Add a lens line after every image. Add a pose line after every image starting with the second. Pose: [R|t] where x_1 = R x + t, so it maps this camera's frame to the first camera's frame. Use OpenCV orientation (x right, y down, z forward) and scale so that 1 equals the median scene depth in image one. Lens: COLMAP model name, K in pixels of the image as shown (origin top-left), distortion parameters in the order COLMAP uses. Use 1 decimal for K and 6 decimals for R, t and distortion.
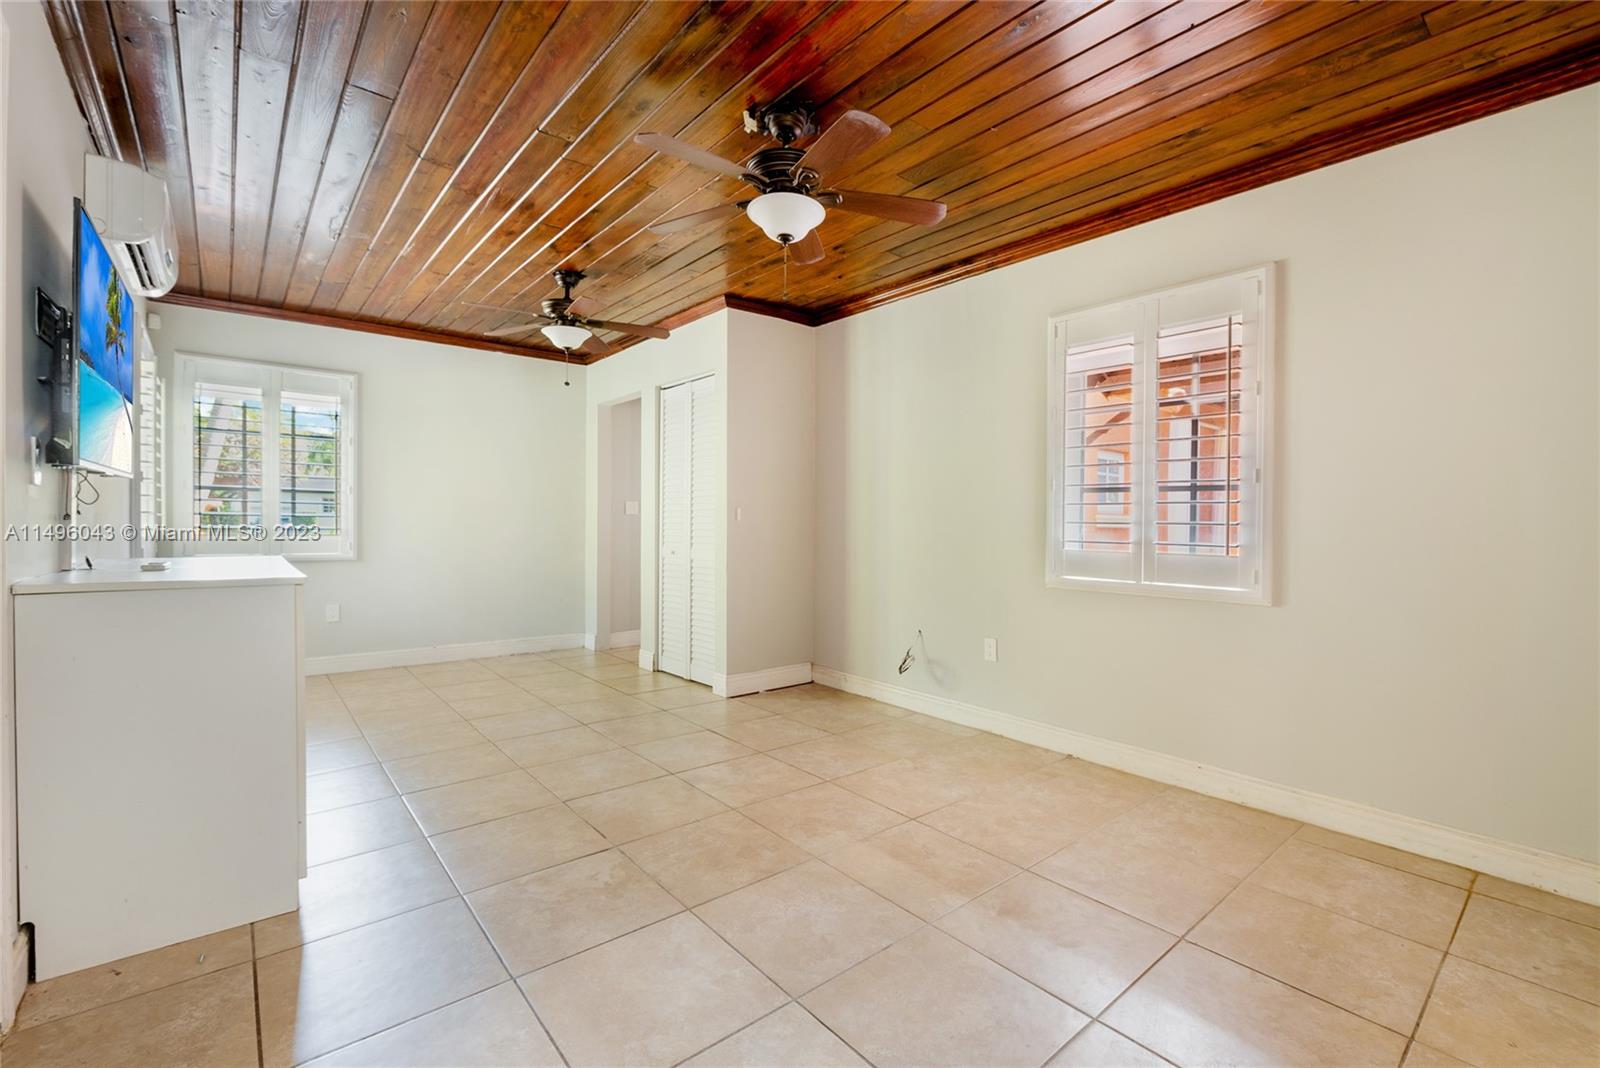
lens RADIAL K [[680.6, 0, 800.0], [0, 680.6, 534.0], [0, 0, 1]] dist [0.000563, 0.000018]
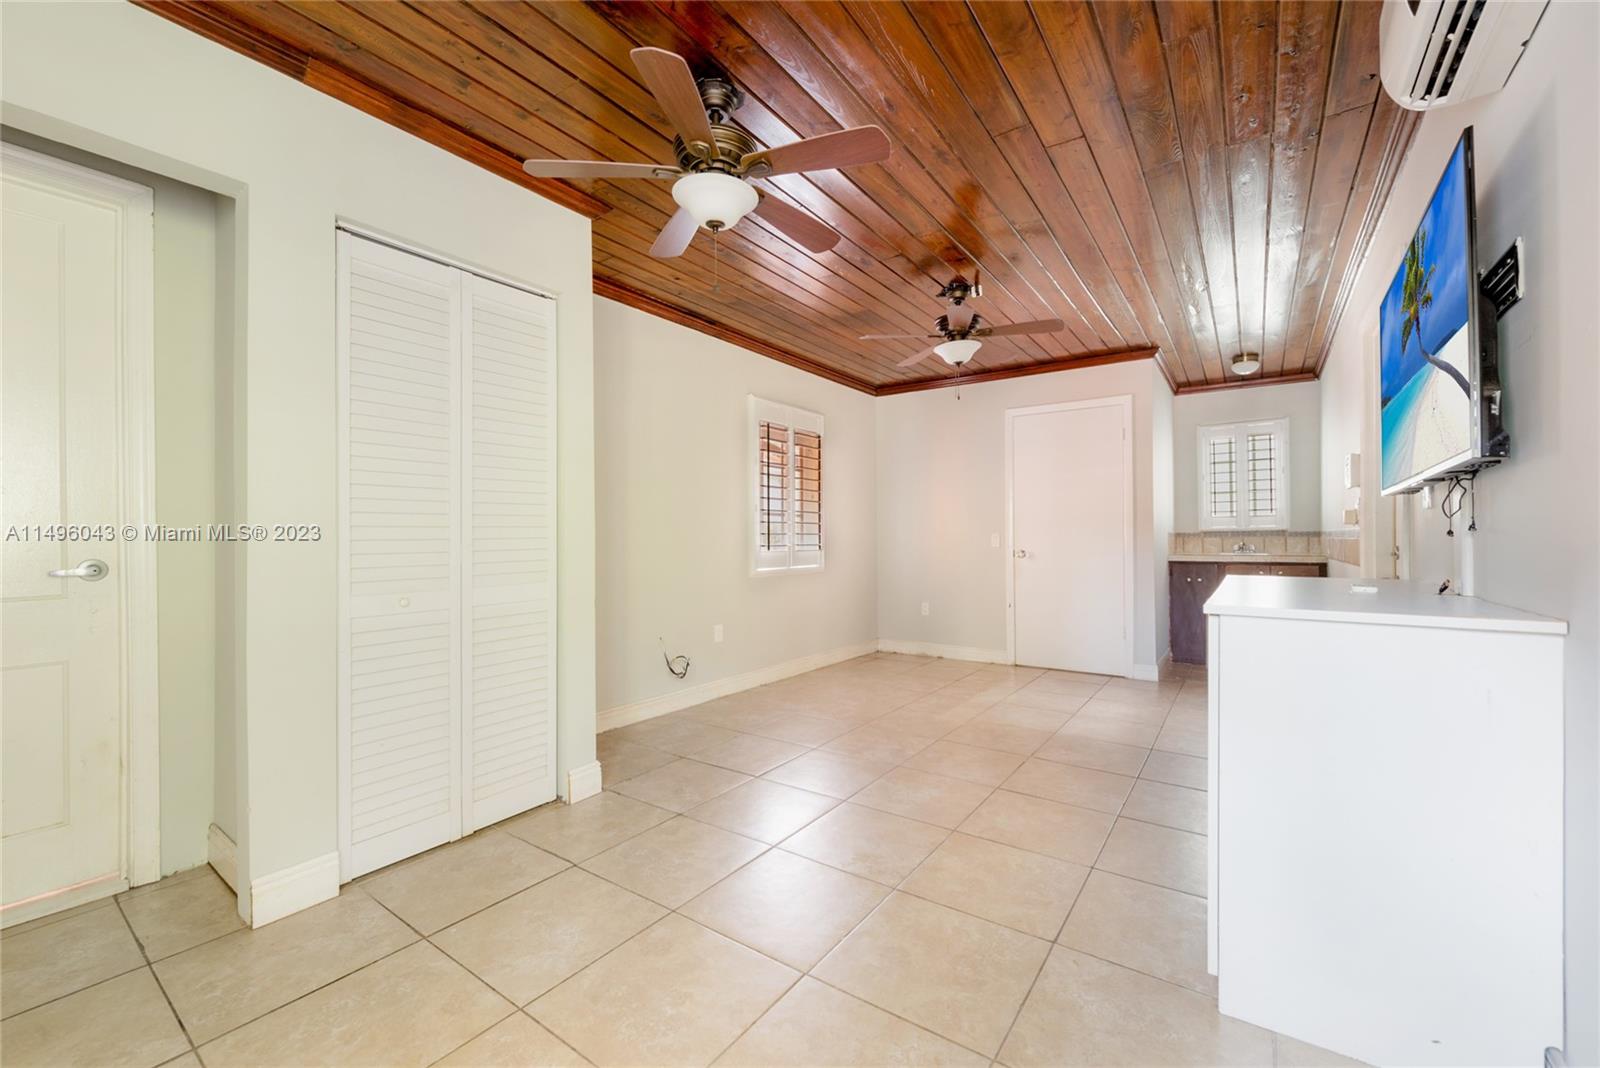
lens RADIAL K [[645.6, 0, 812.0], [0, 645.6, 533.2], [0, 0, 1]] dist [-0.010115, -0.000239]
pose [[-0.262456, -0.002790, 0.964940, -1.054883], [0.015543, 0.999854, 0.007118, -0.026398], [-0.964819, 0.016867, -0.262374, 1.288388]]
